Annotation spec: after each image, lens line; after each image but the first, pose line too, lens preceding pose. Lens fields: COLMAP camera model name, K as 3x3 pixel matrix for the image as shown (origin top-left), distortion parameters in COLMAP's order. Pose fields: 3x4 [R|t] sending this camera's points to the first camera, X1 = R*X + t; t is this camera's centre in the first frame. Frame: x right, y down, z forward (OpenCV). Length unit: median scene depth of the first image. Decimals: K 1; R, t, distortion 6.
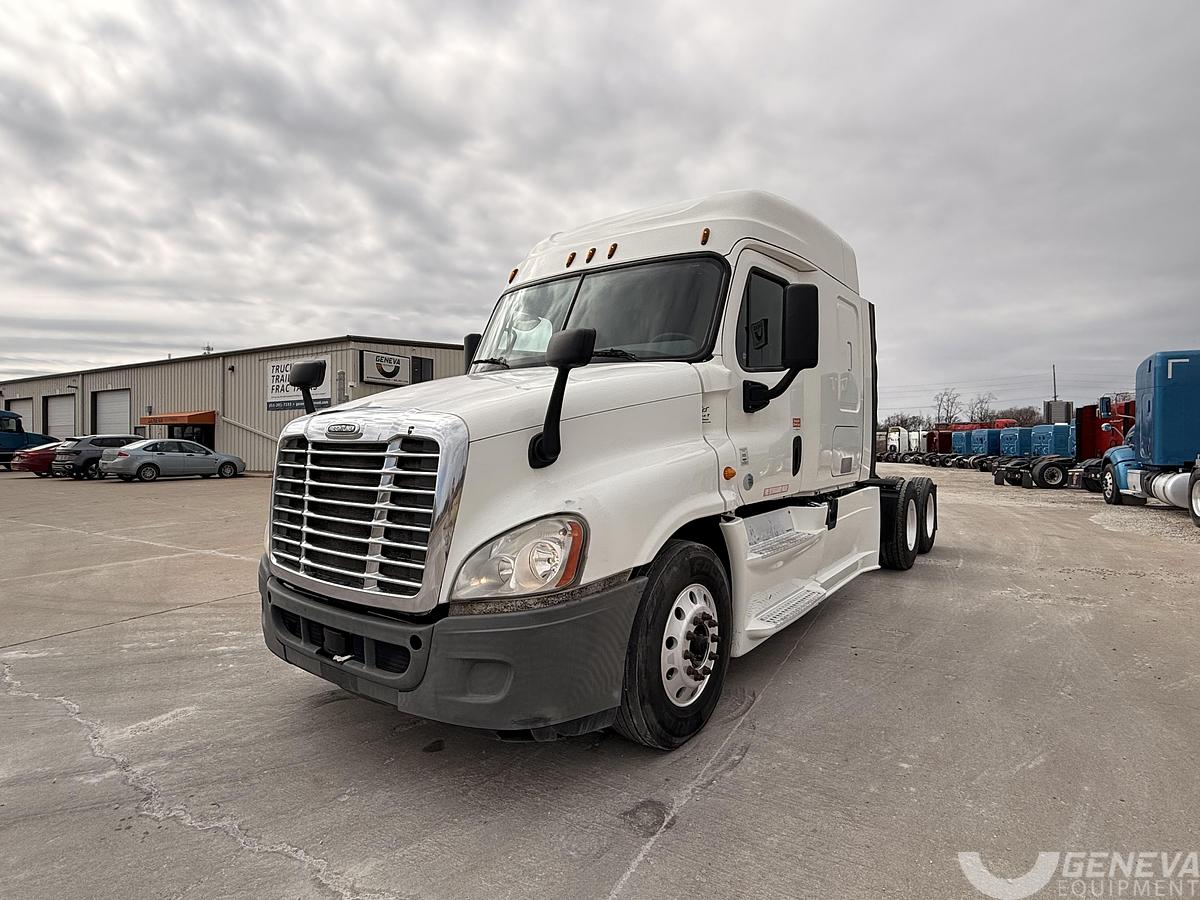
lens RADIAL K [[626.3, 0, 618.3], [0, 626.3, 451.5], [0, 0, 1]] dist [-0.003826, 0.003113]
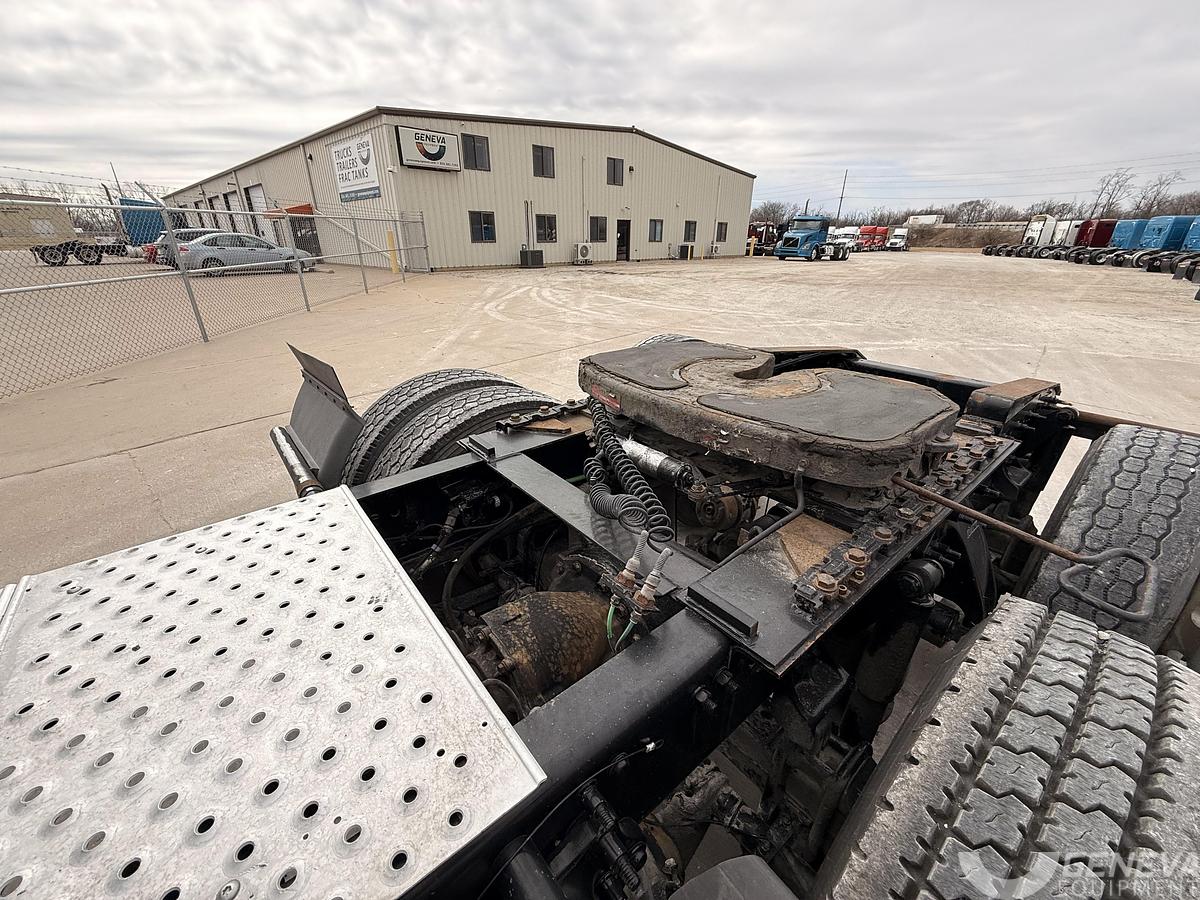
lens RADIAL K [[475.1, 0, 593.4], [0, 475.1, 447.2], [0, 0, 1]] dist [0.002244, -0.001305]
pose [[0.961609, 0.111329, -0.250825, 0.563656], [-0.002841, 0.918002, 0.396565, -0.043790], [0.274408, -0.380628, 0.883076, 1.773724]]
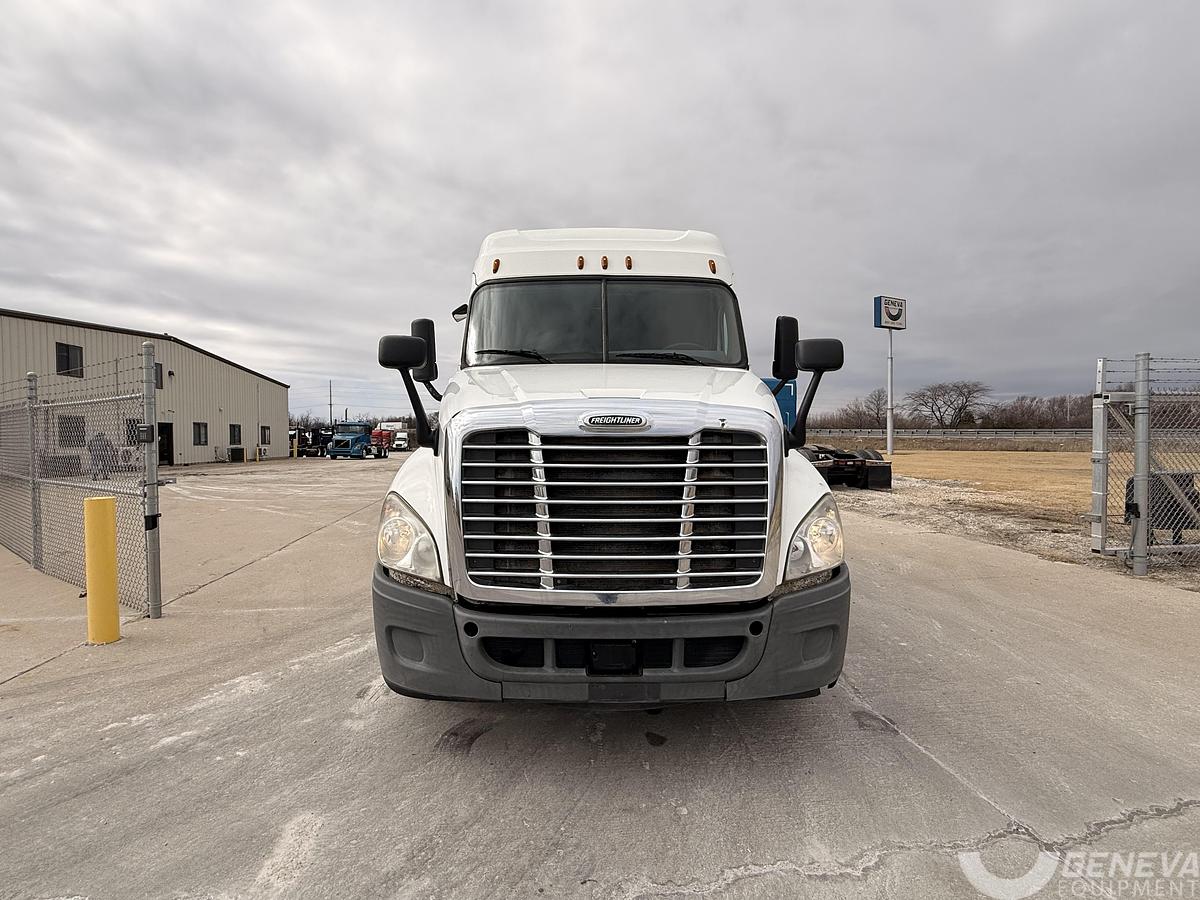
lens RADIAL K [[537.0, 0, 601.4], [0, 537.0, 449.4], [0, 0, 1]] dist [-0.002165, 0.000263]
pose [[0.806246, -0.022042, 0.591169, -0.664769], [0.016680, 0.999755, 0.014528, -0.005033], [-0.591345, -0.001852, 0.806417, 0.276195]]
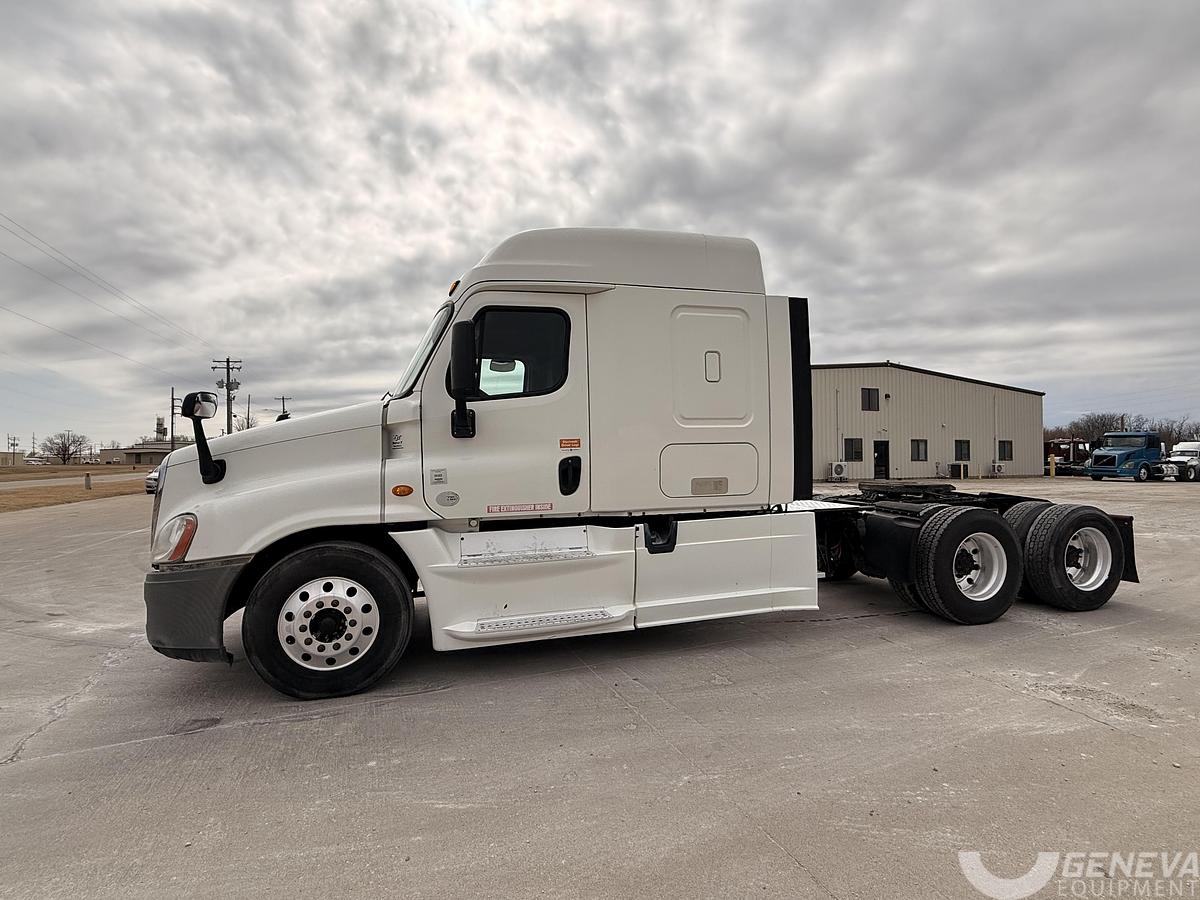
lens RADIAL K [[577.5, 0, 615.7], [0, 577.5, 466.7], [0, 0, 1]] dist [0.002064, 0.000766]
pose [[0.784843, 0.000672, -0.619694, 1.036292], [0.002711, 0.999986, 0.004518, -0.012307], [0.619688, -0.005226, 0.784831, 0.349784]]
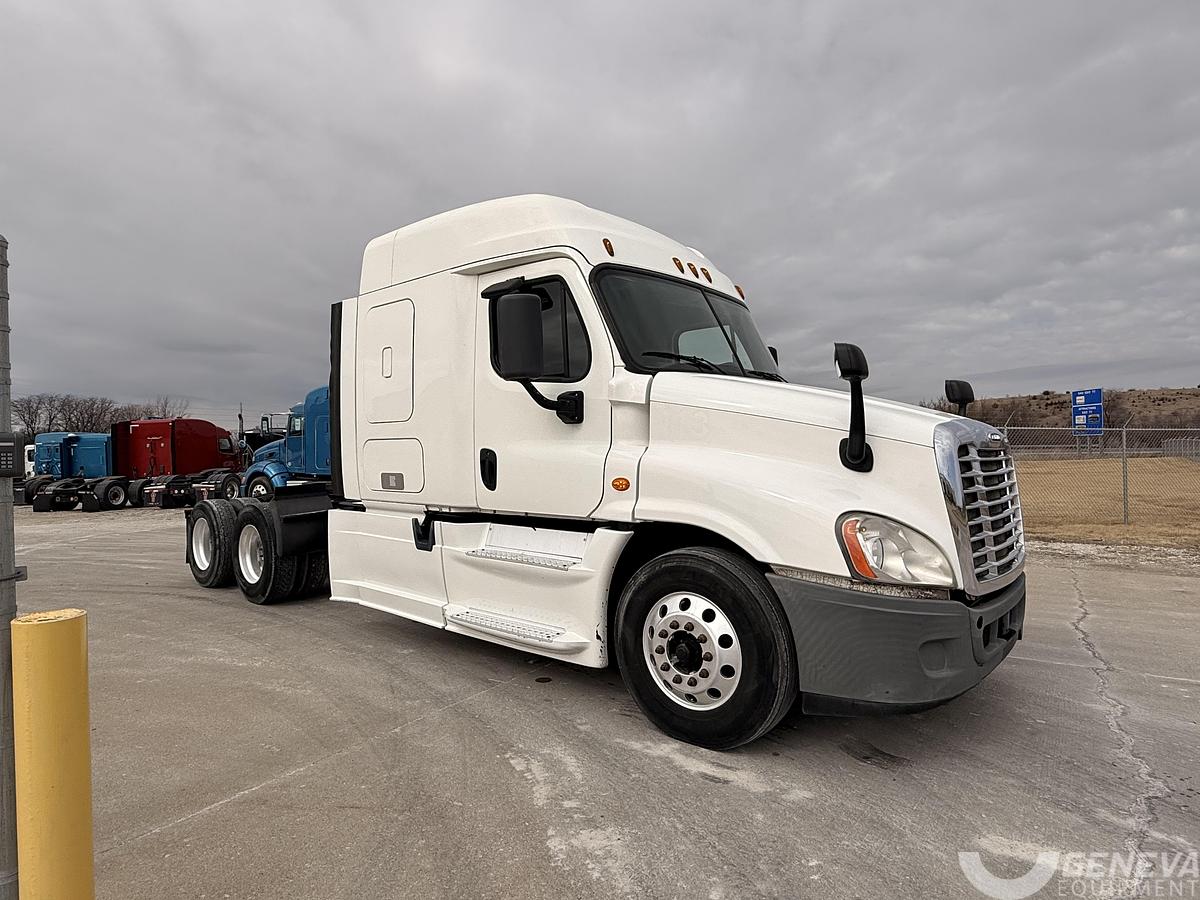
lens RADIAL K [[658.1, 0, 593.6], [0, 658.1, 452.5], [0, 0, 1]] dist [0.000015, 0.001164]
pose [[0.113291, -0.004083, 0.993553, -1.258175], [0.031249, 0.999511, 0.000544, -0.023992], [-0.993070, 0.030986, 0.113363, 1.157549]]
